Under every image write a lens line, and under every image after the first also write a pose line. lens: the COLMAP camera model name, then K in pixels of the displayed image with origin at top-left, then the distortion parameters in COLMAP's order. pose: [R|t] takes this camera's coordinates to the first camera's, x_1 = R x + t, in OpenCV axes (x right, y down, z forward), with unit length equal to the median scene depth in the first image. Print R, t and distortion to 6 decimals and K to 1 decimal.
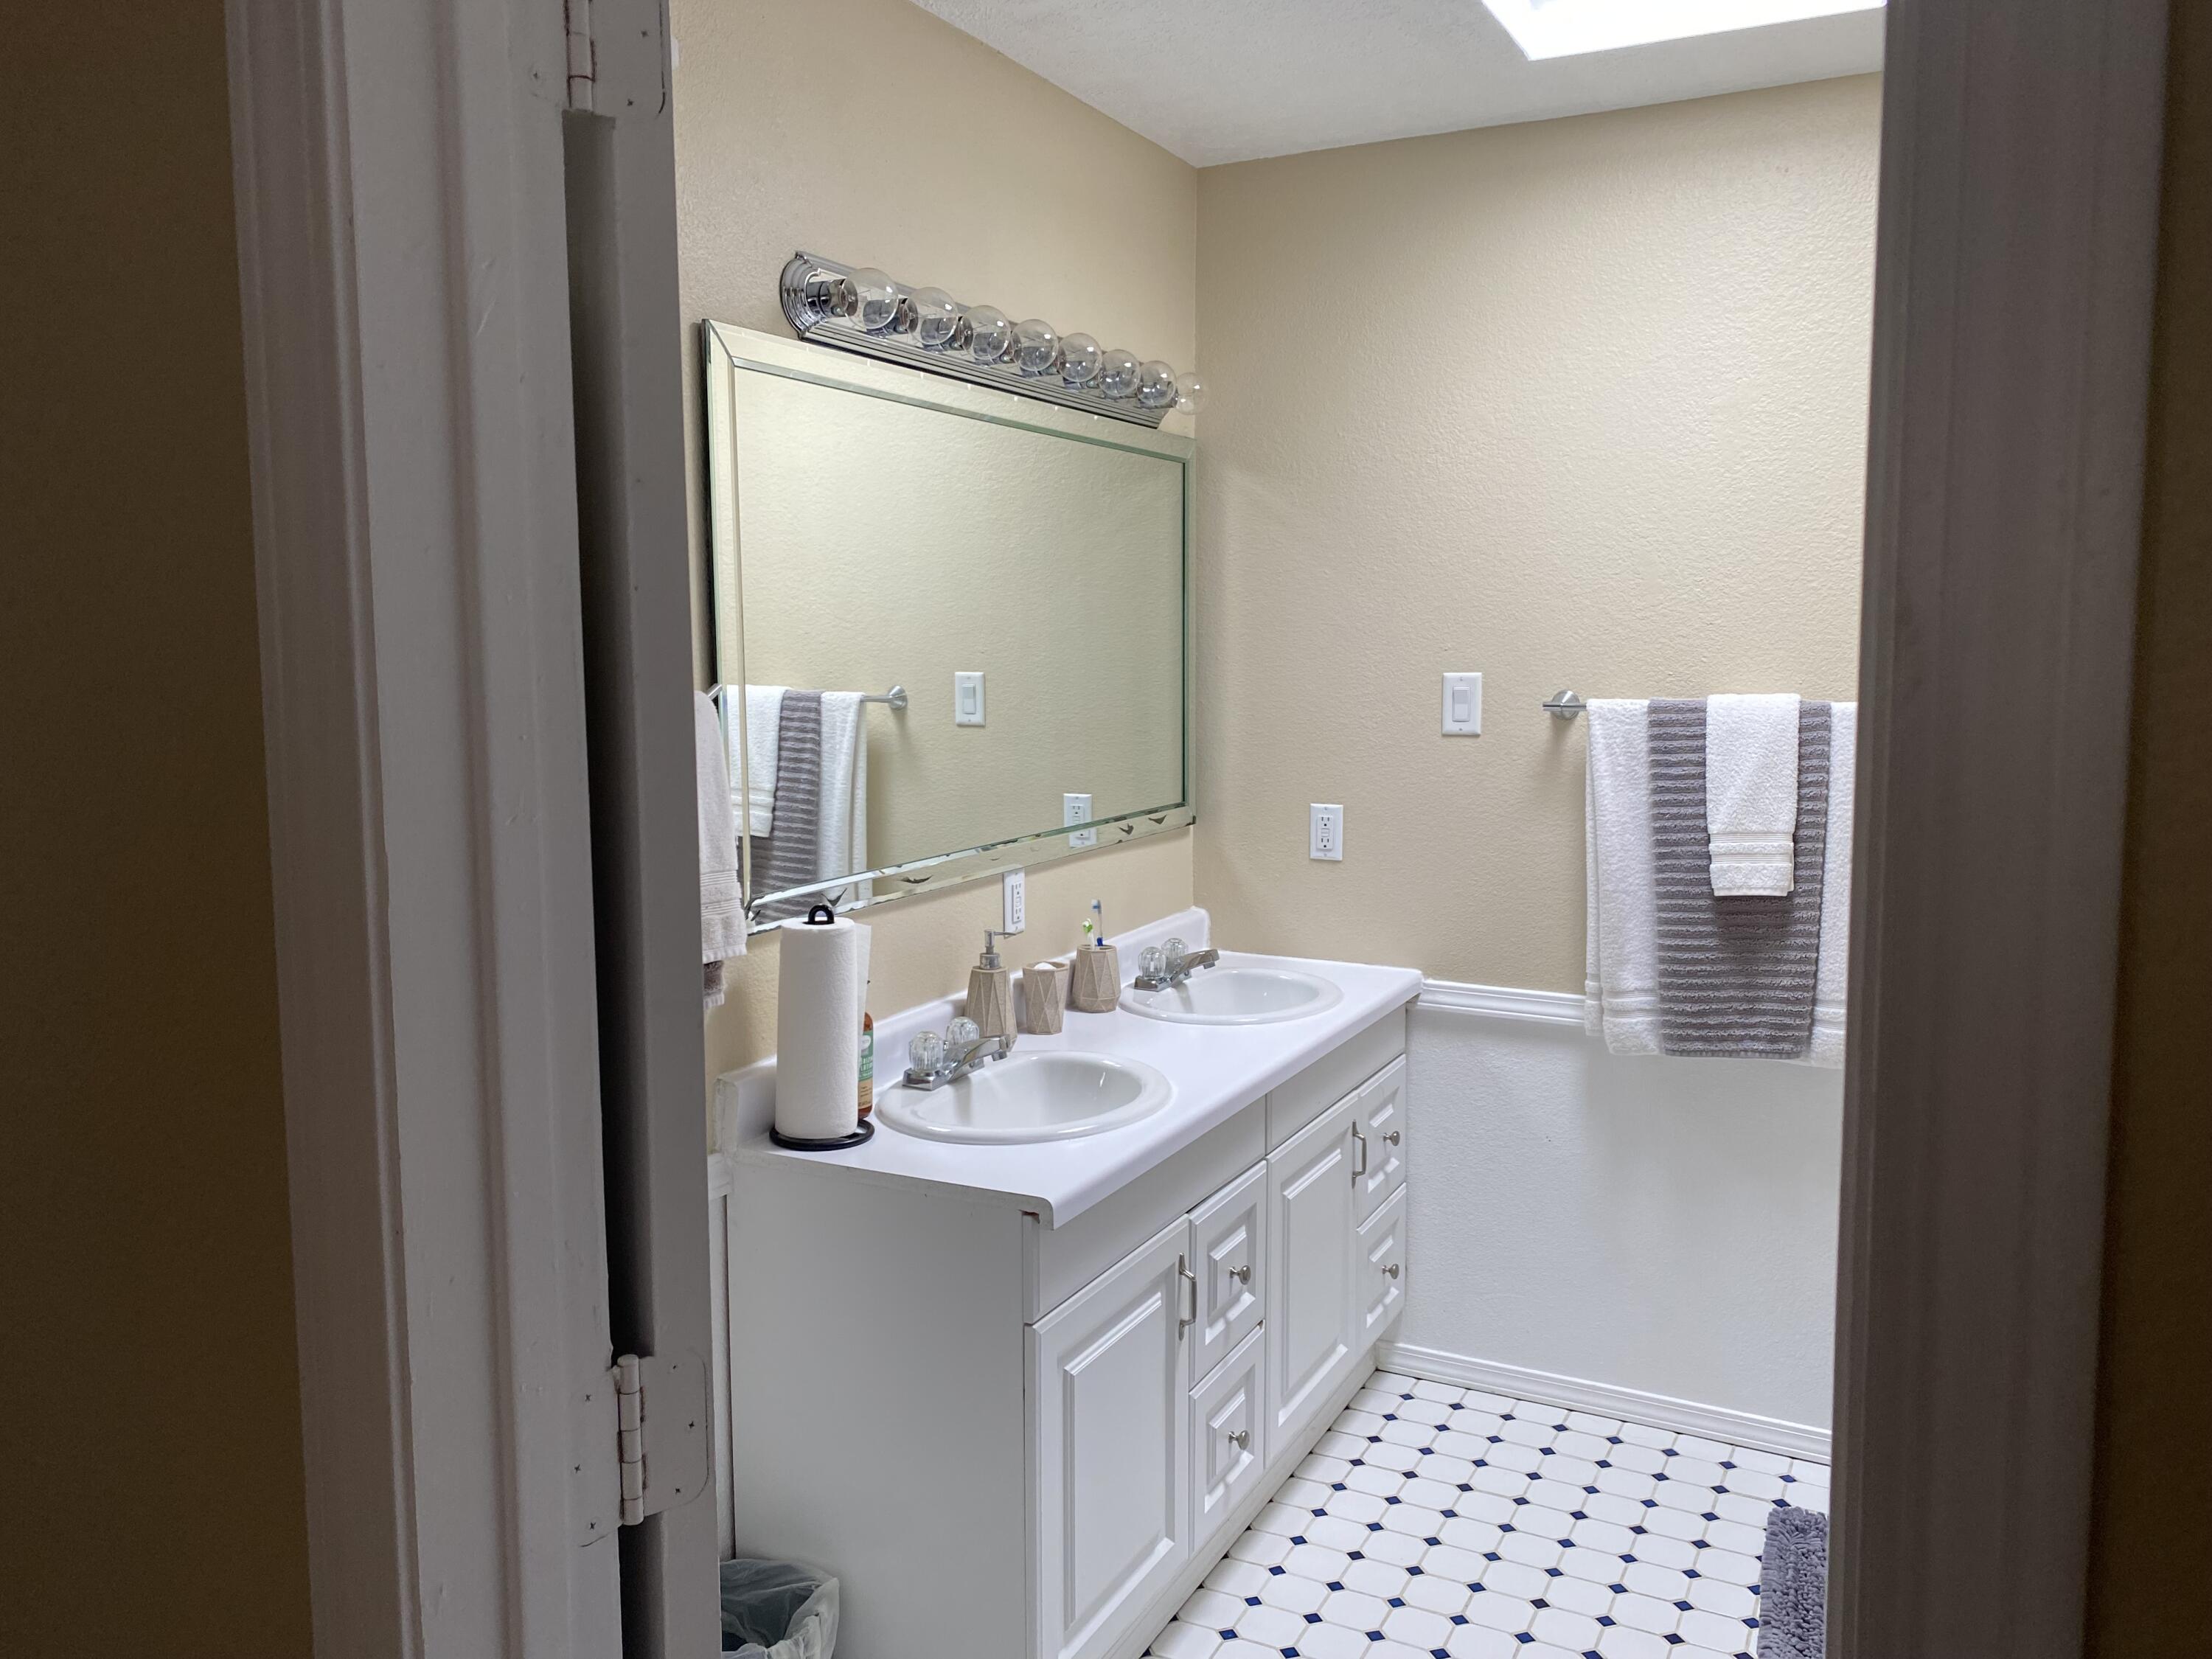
lens RADIAL K [[1687.8, 0, 1106.1], [0, 1687.8, 823.8], [0, 0, 1]] dist [0.062964, -0.059696]
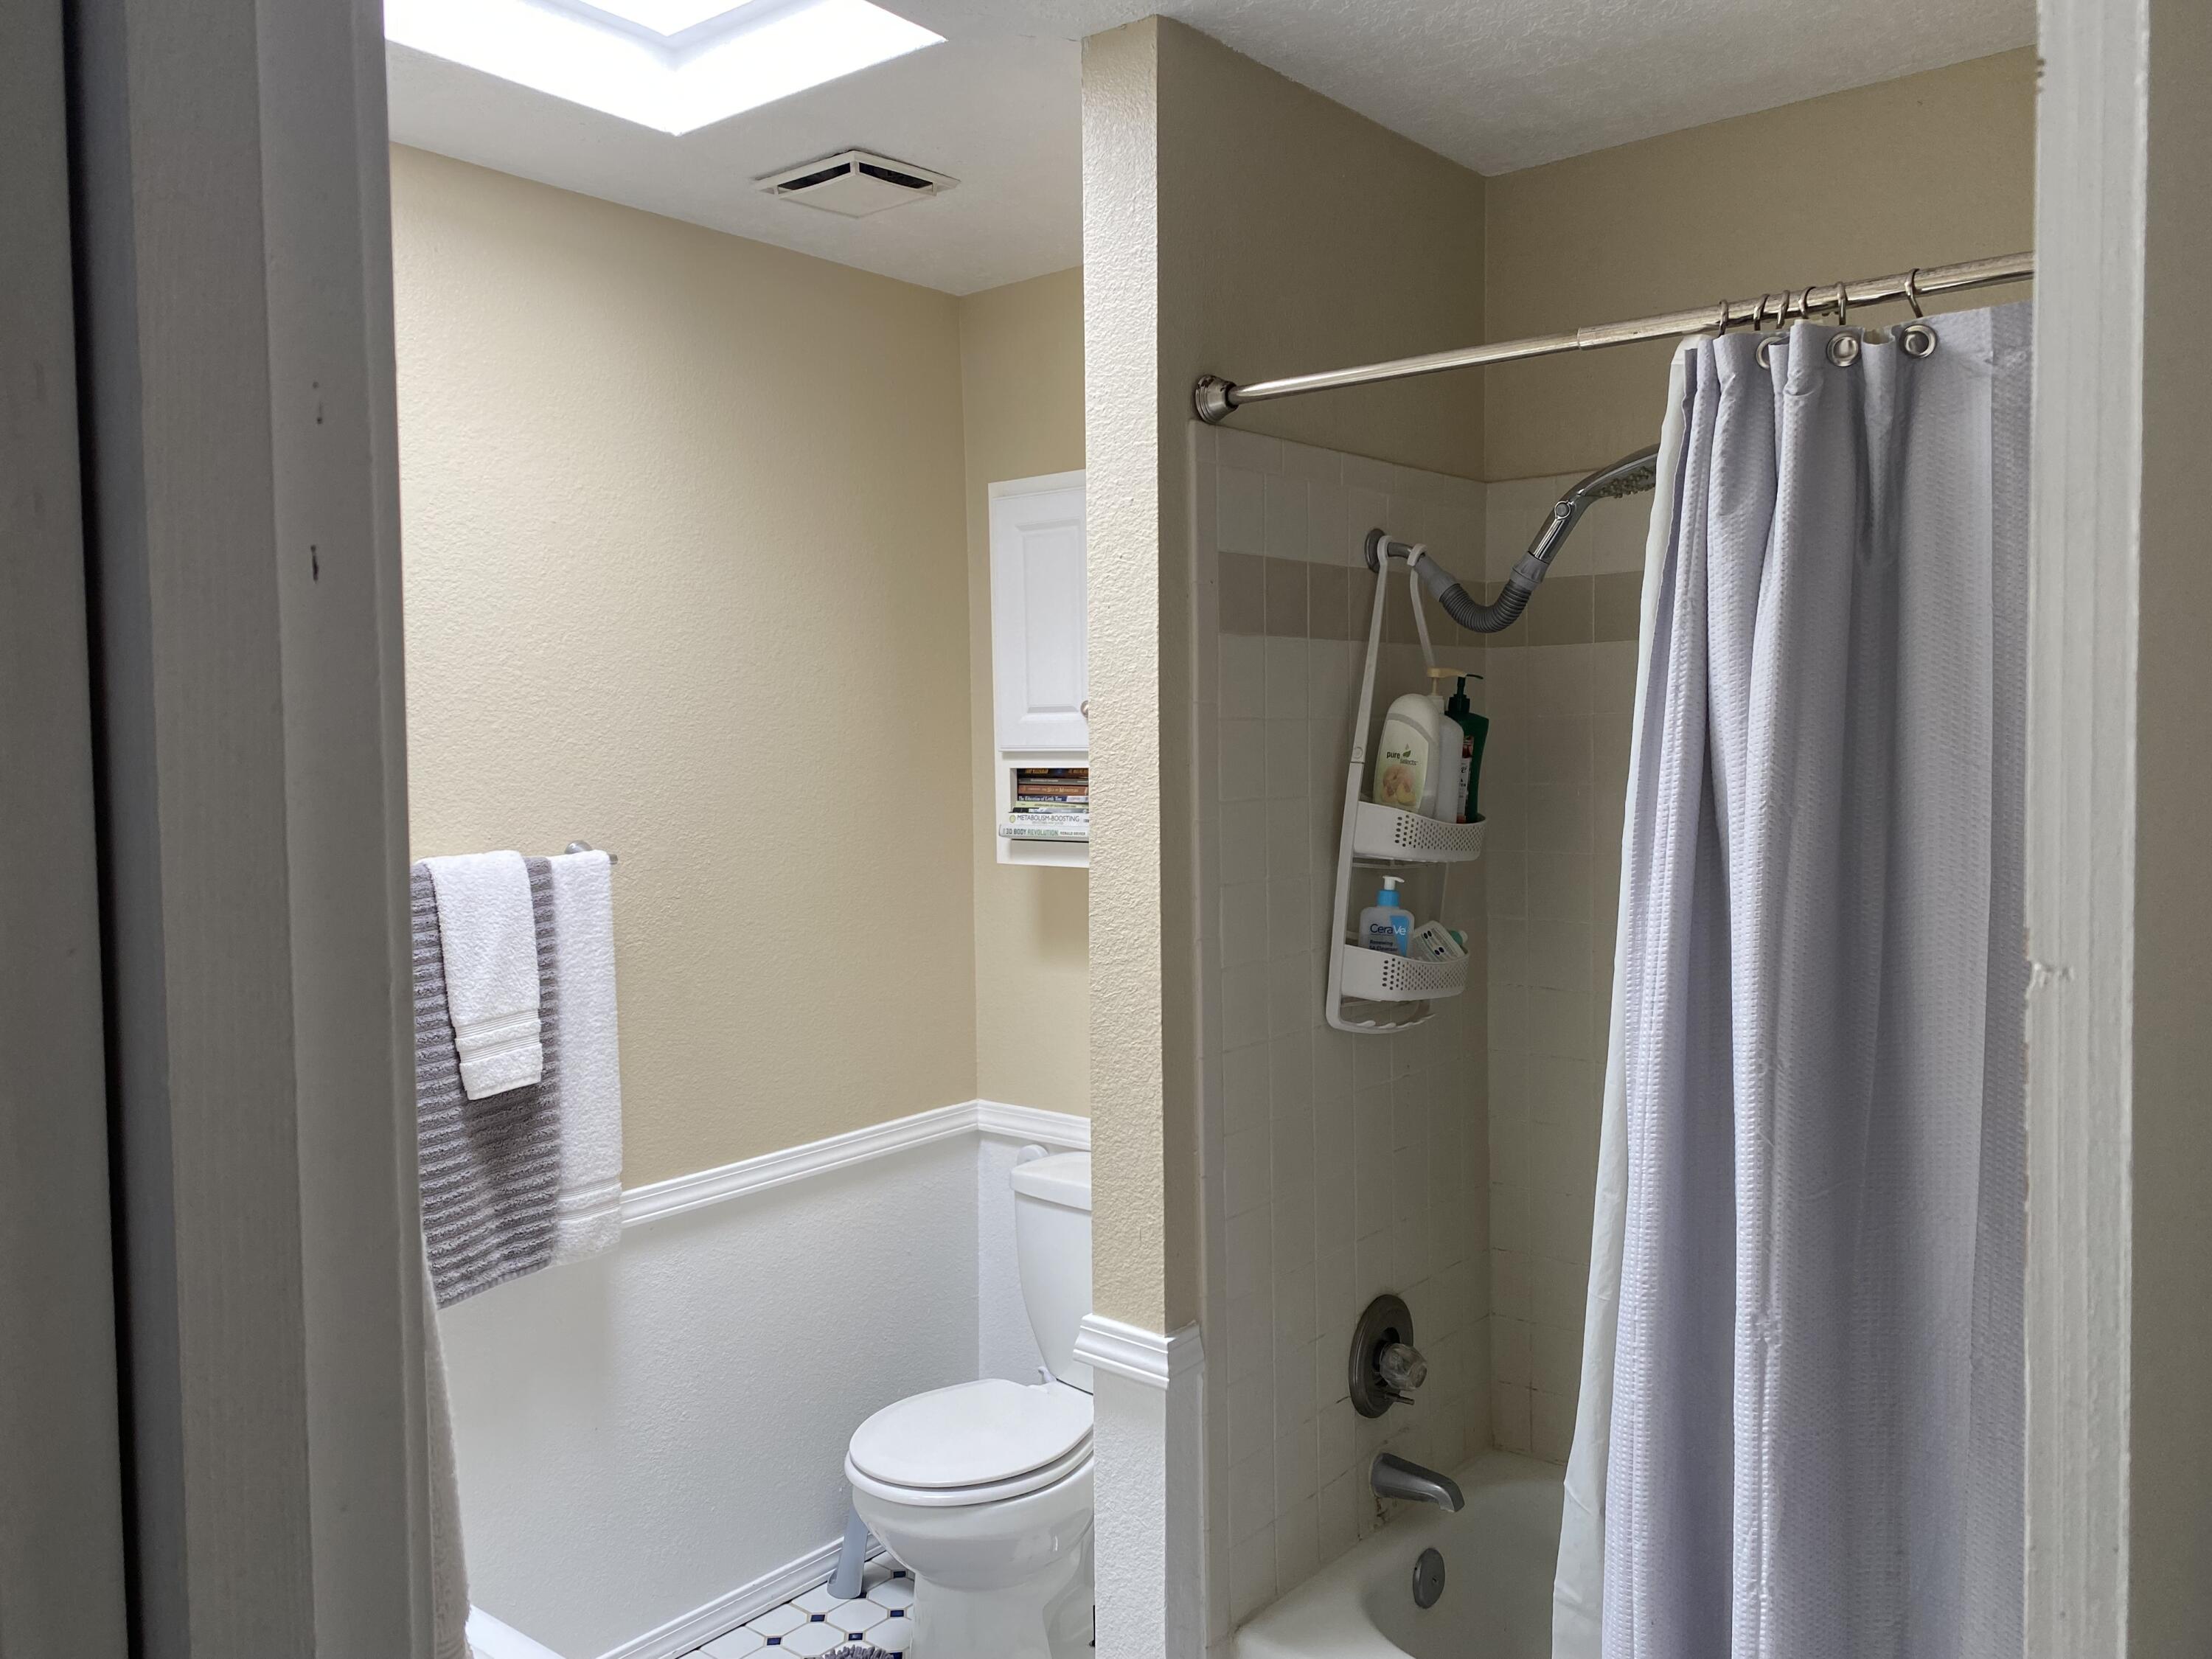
lens RADIAL K [[1687.8, 0, 1106.1], [0, 1687.8, 831.1], [0, 0, 1]] dist [0.062964, -0.059696]
pose [[0.211402, -0.061094, 0.975488, -0.375285], [0.122028, 0.991885, 0.035675, -0.079051], [-0.969752, 0.111495, 0.217142, 0.507661]]
